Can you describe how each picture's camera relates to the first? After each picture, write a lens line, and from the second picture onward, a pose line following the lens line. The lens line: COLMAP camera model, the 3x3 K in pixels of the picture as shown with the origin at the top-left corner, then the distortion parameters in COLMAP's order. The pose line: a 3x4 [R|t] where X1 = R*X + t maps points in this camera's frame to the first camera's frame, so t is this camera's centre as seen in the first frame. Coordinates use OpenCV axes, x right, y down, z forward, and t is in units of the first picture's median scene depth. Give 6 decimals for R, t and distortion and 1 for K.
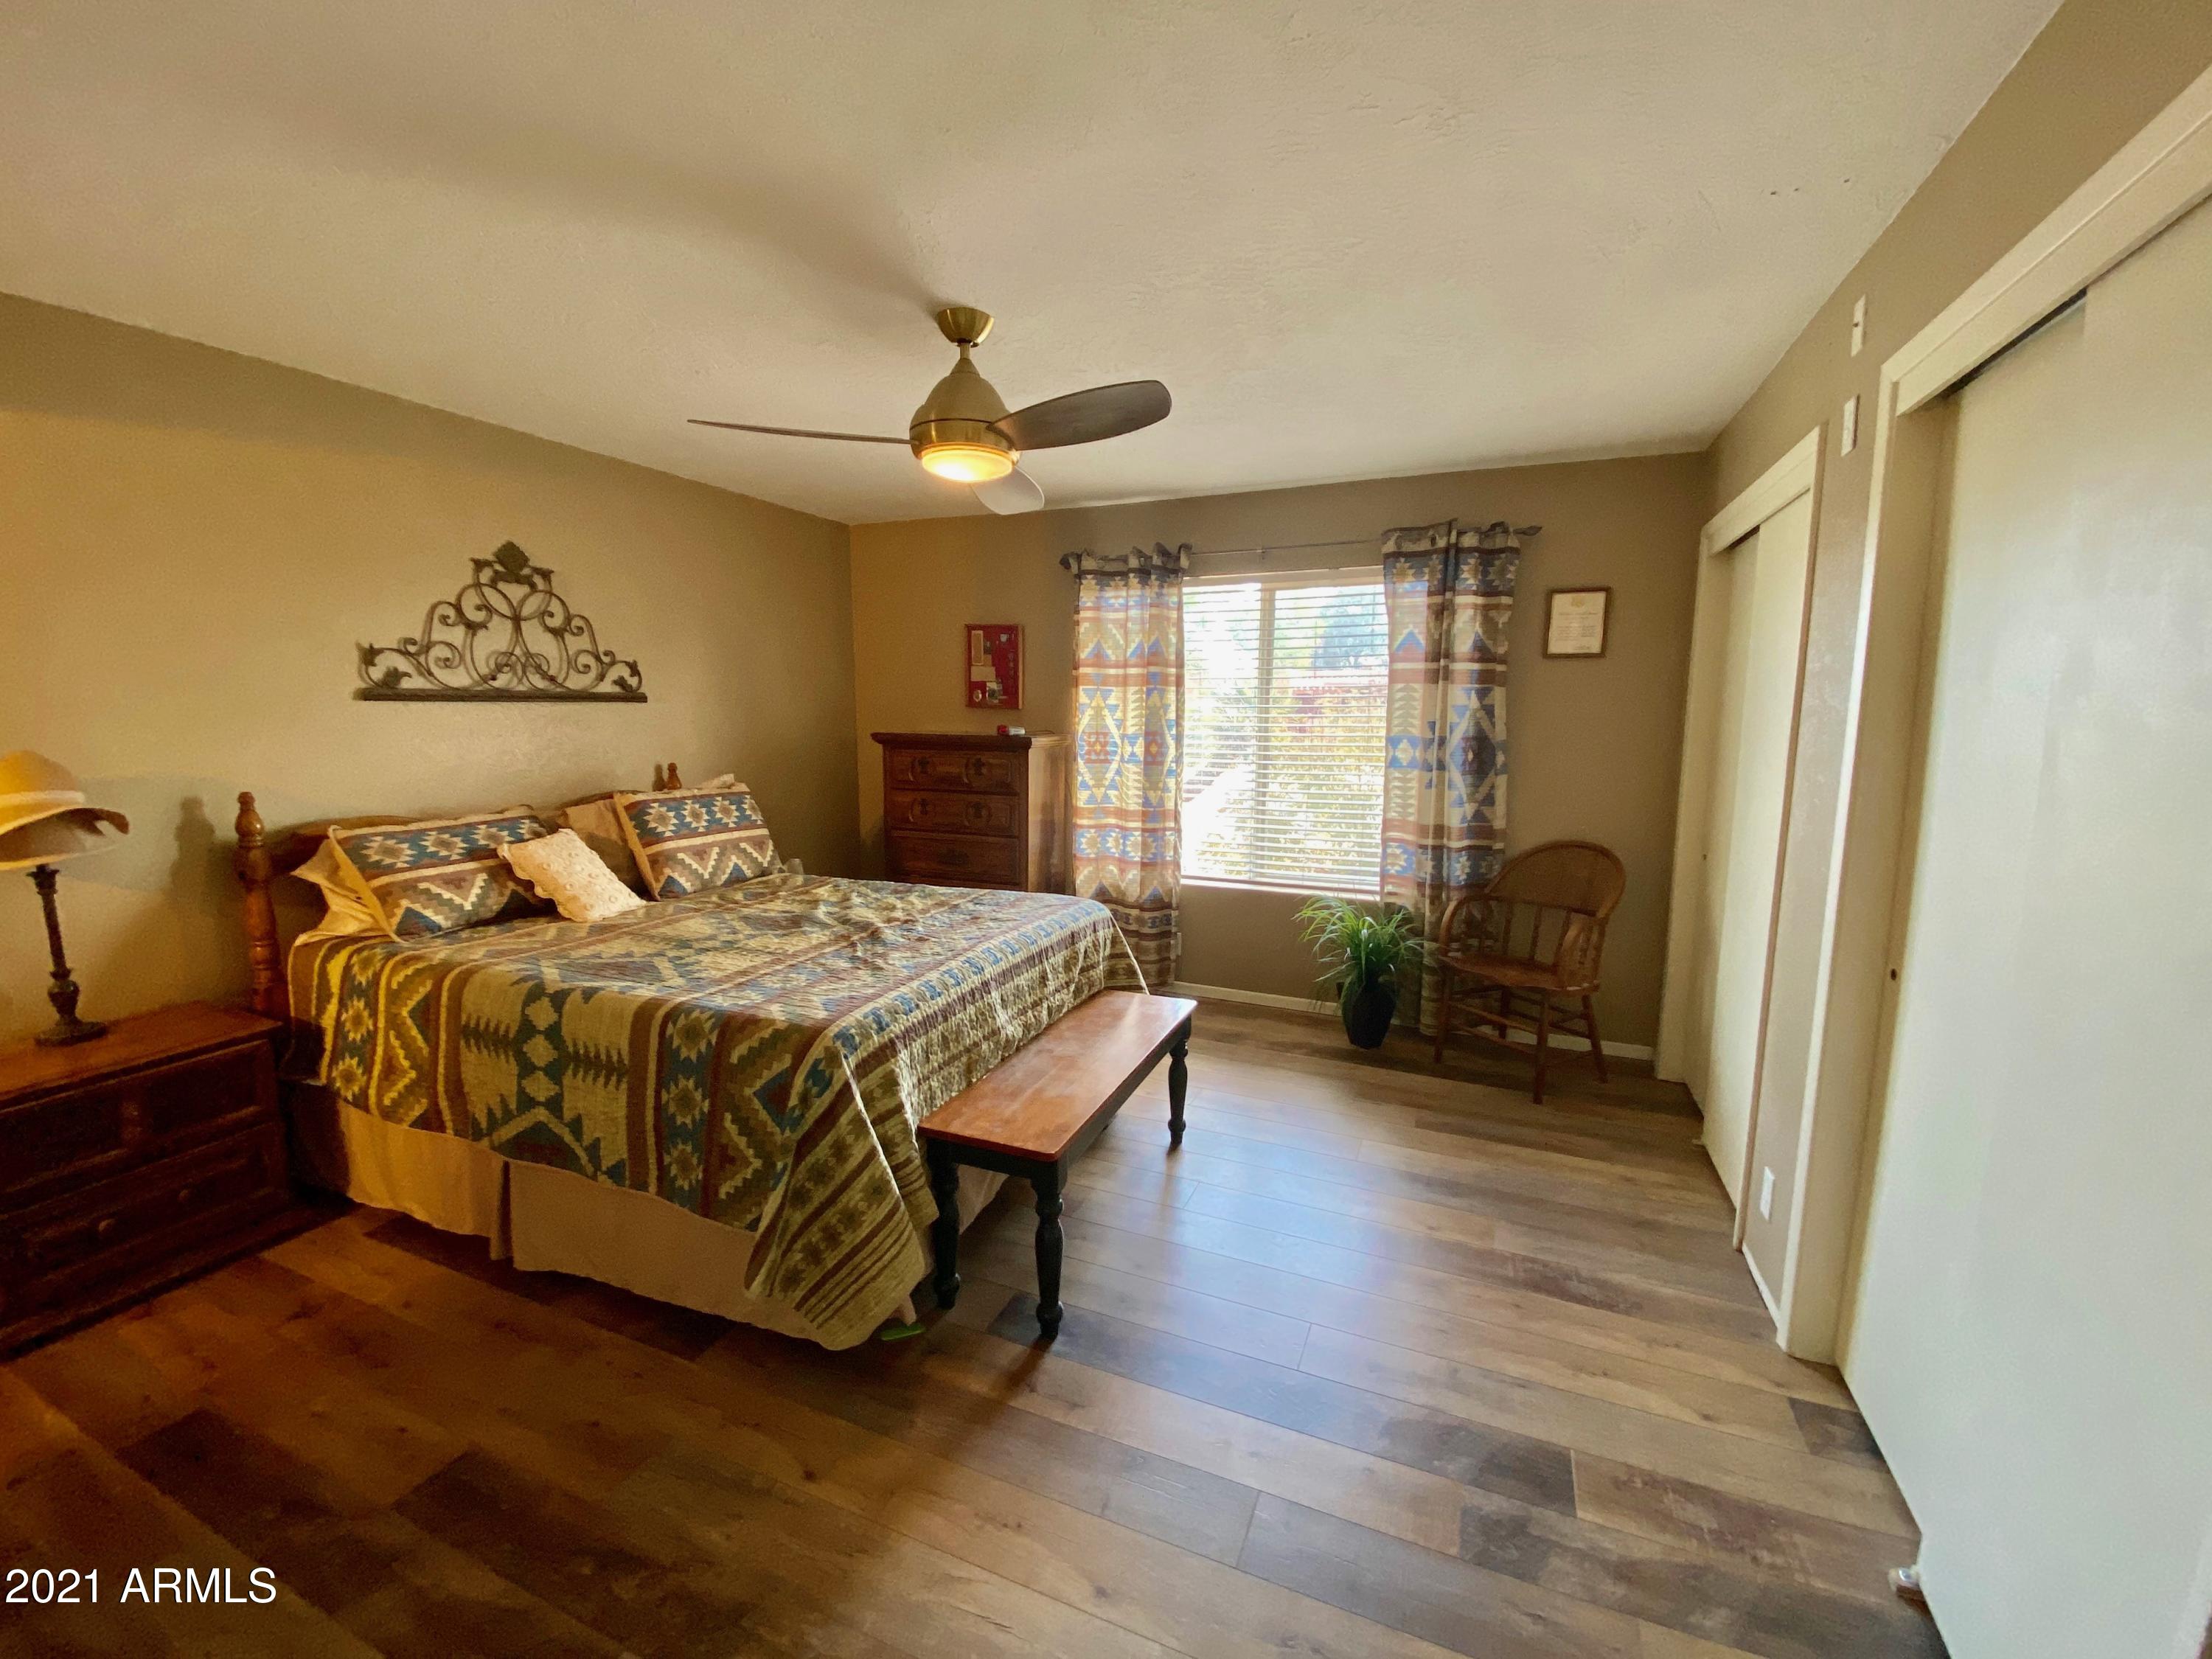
lens RADIAL K [[902.3, 0, 1105.3], [0, 902.3, 815.4], [0, 0, 1]] dist [0.002748, -0.012219]
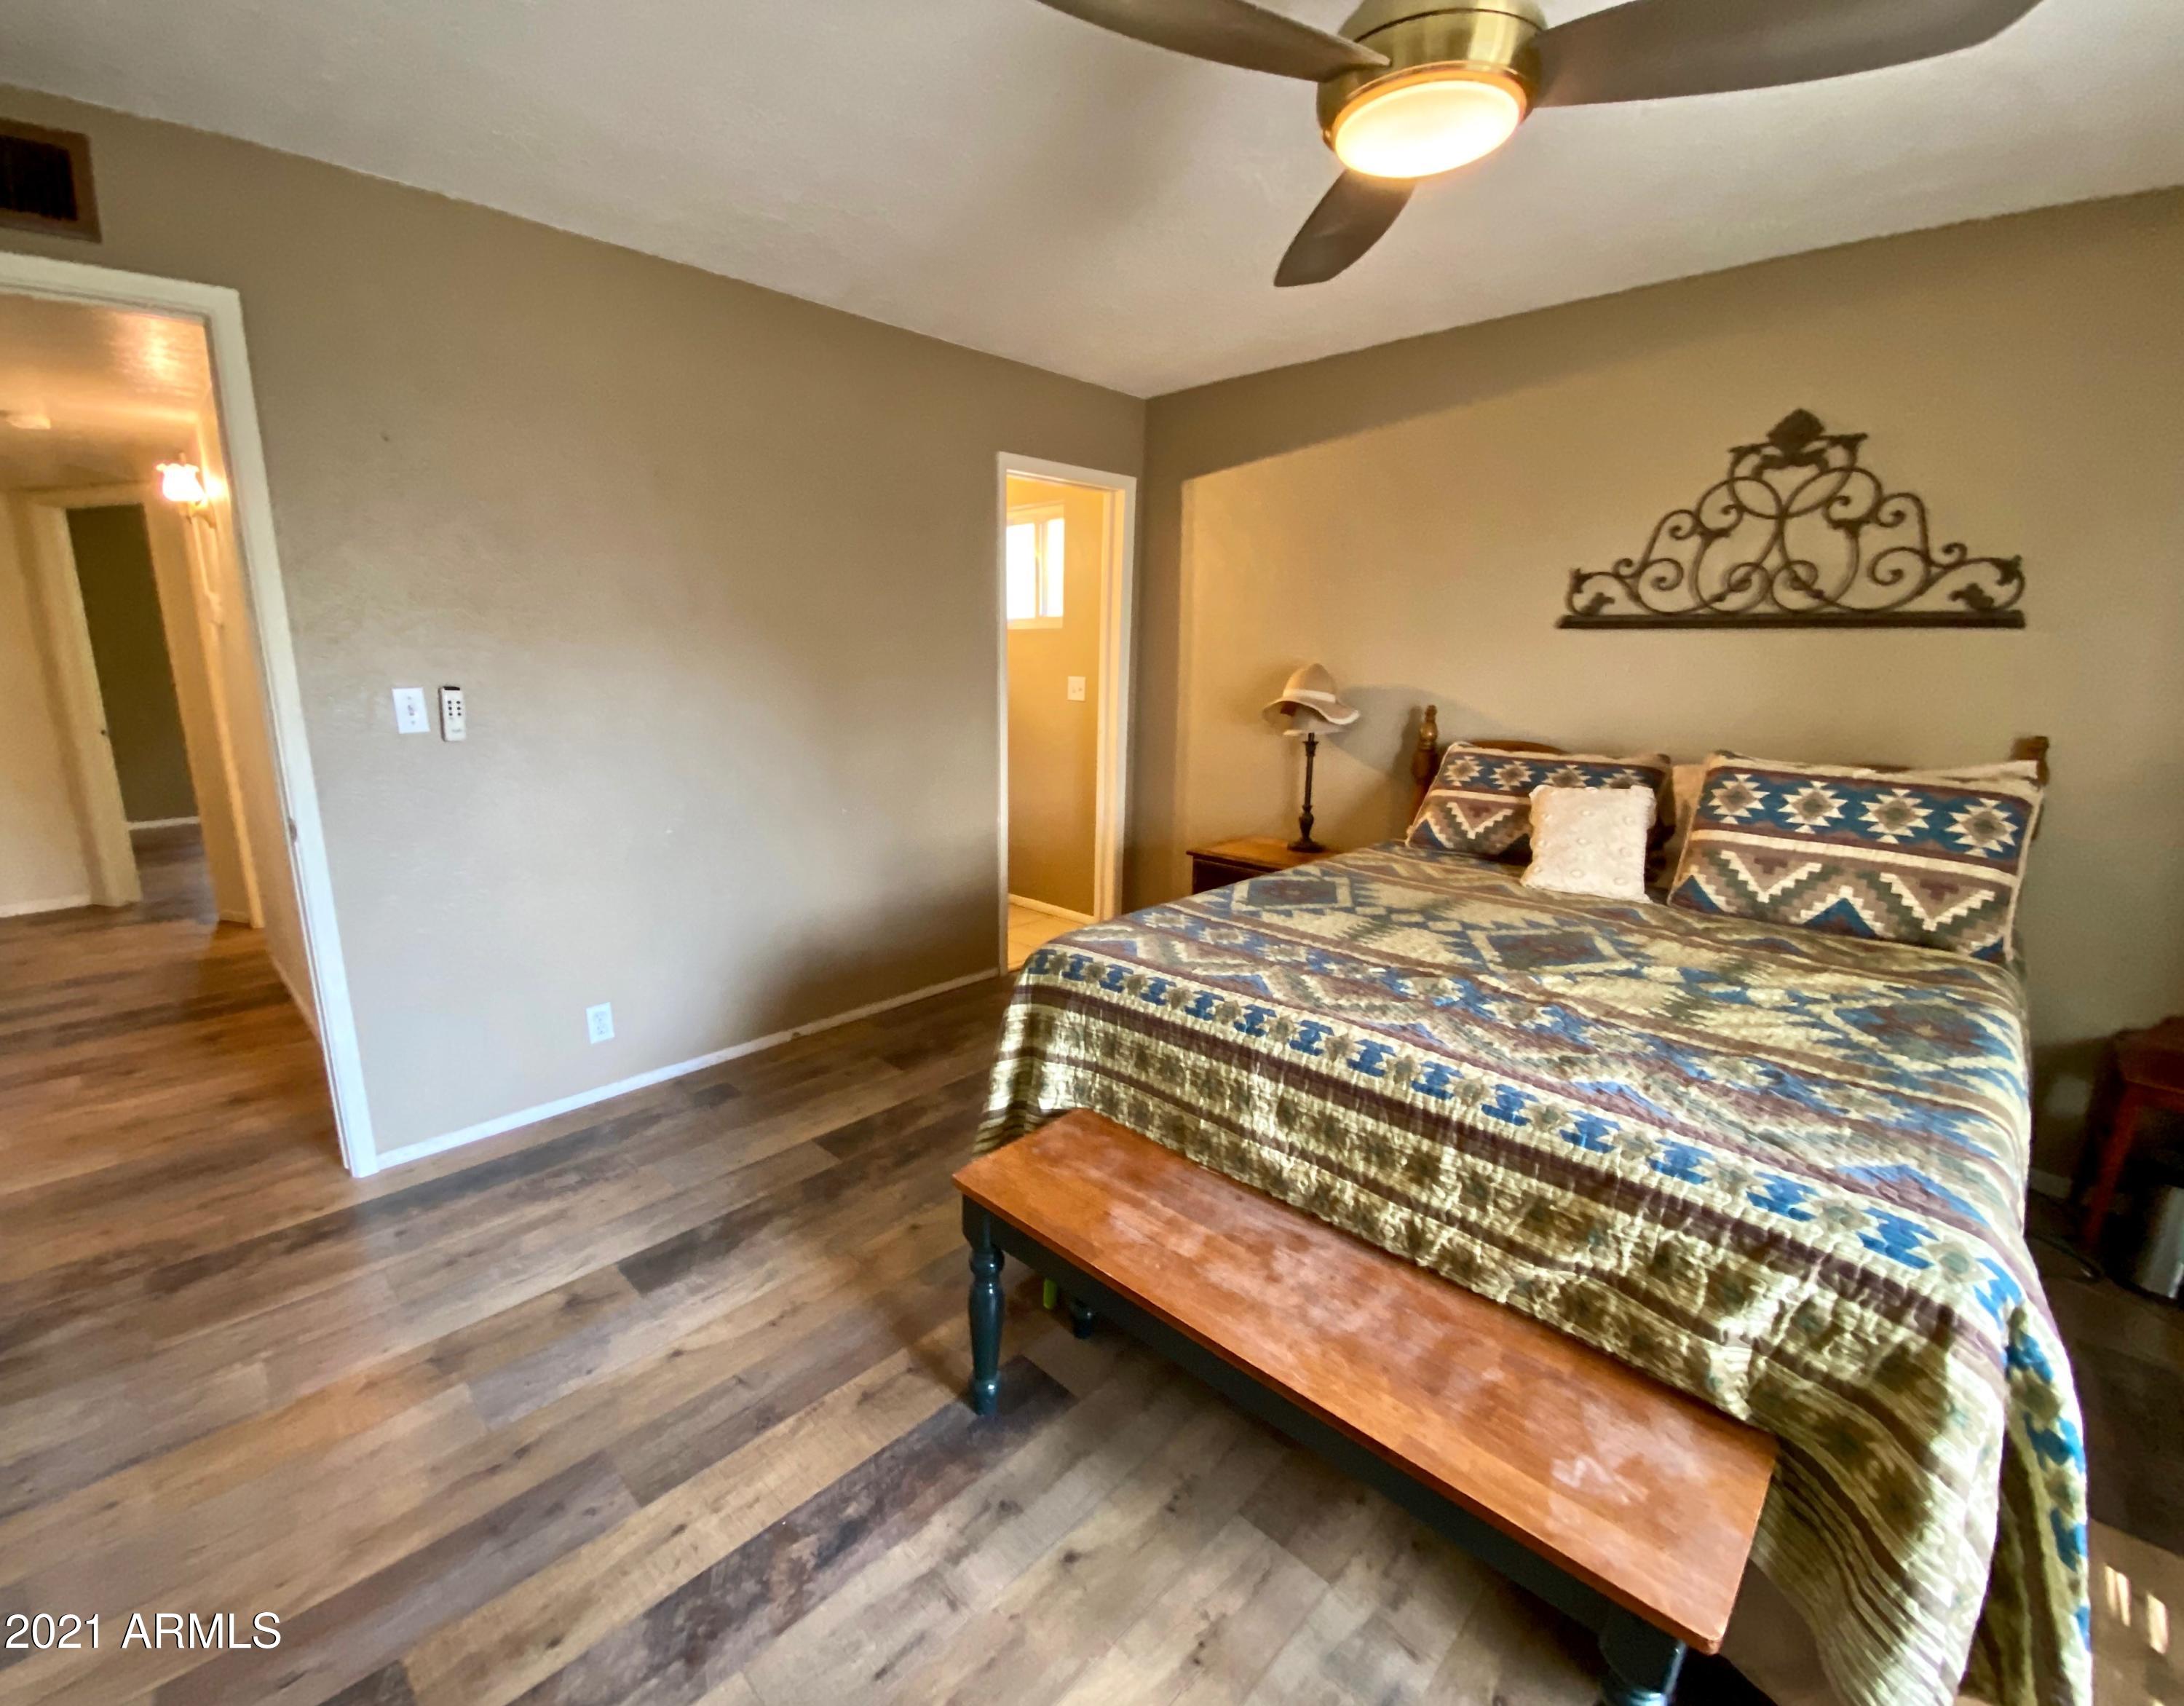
lens RADIAL K [[921.7, 0, 1006.1], [0, 921.7, 858.0], [0, 0, 1]] dist [0.000397, -0.015071]
pose [[-0.419240, 0.192825, -0.887162, 0.374630], [-0.111635, 0.958820, 0.261154, -0.074128], [0.900986, 0.208524, -0.380450, 0.810904]]
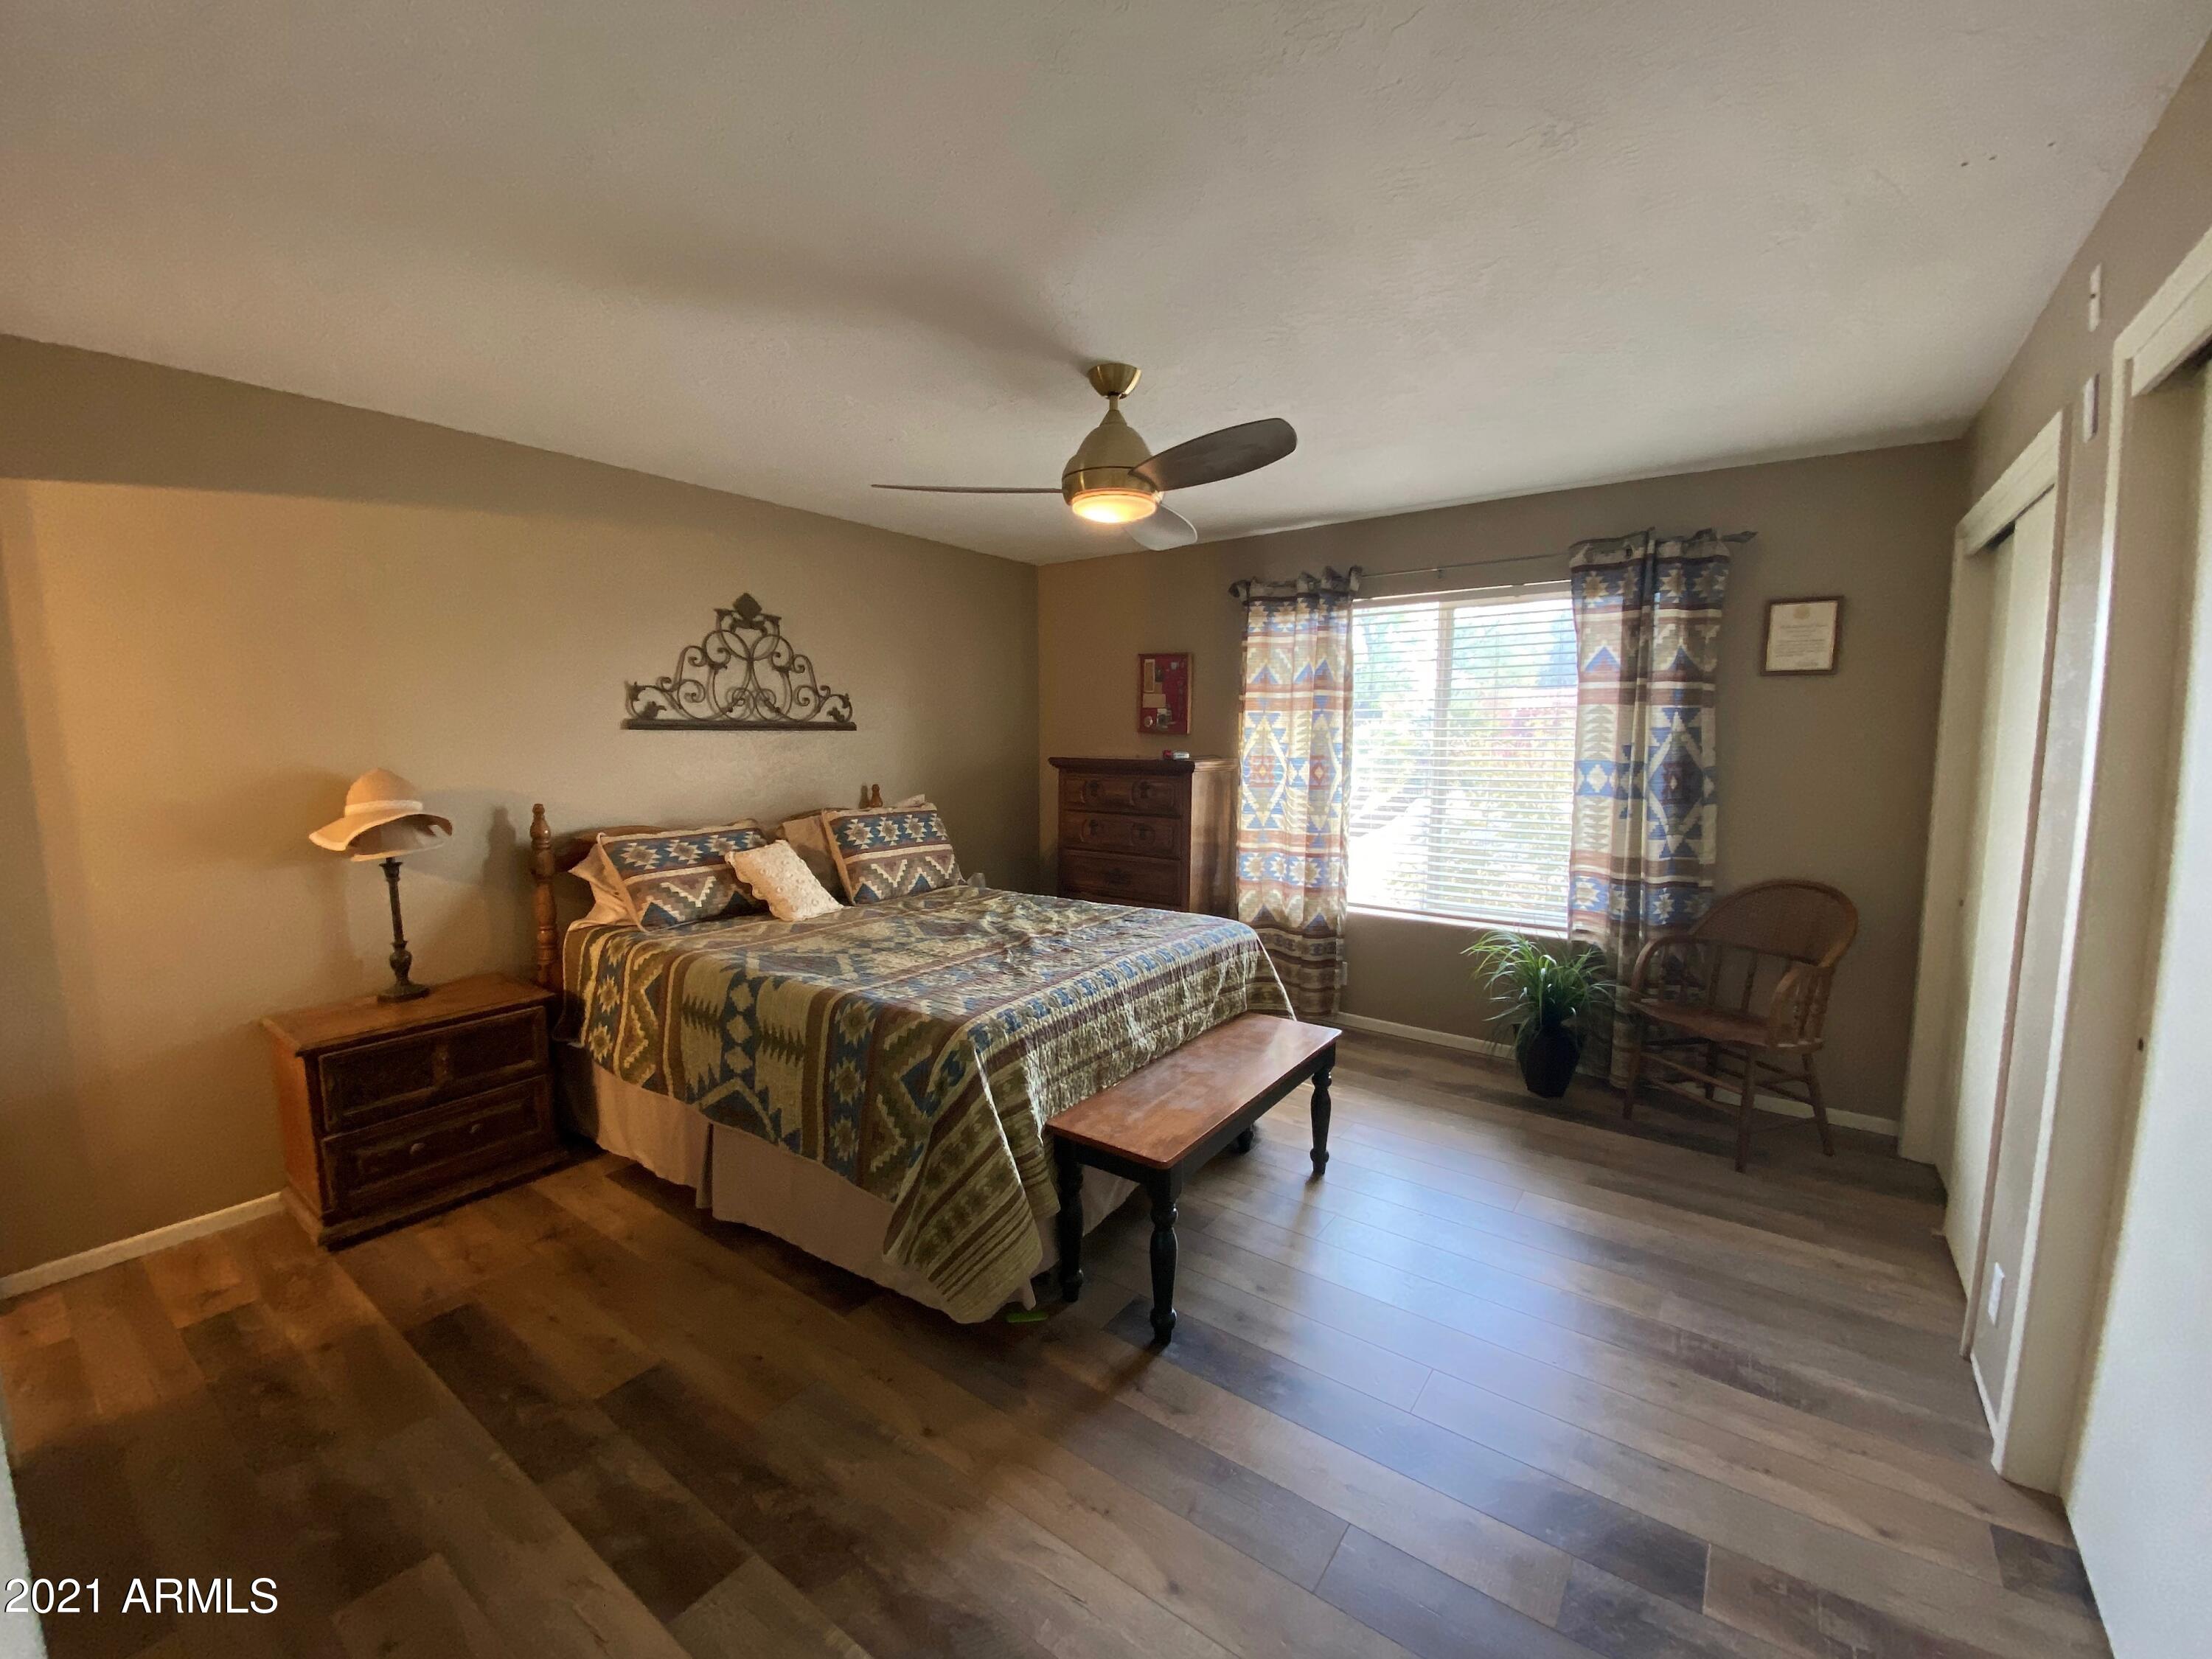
lens RADIAL K [[896.1, 0, 1103.4], [0, 896.1, 813.7], [0, 0, 1]] dist [0.023842, -0.025009]
pose [[0.973635, 0.015839, -0.227562, 0.063025], [-0.022349, 0.999411, -0.026056, 0.001968], [0.227016, 0.030454, 0.973415, -0.023156]]
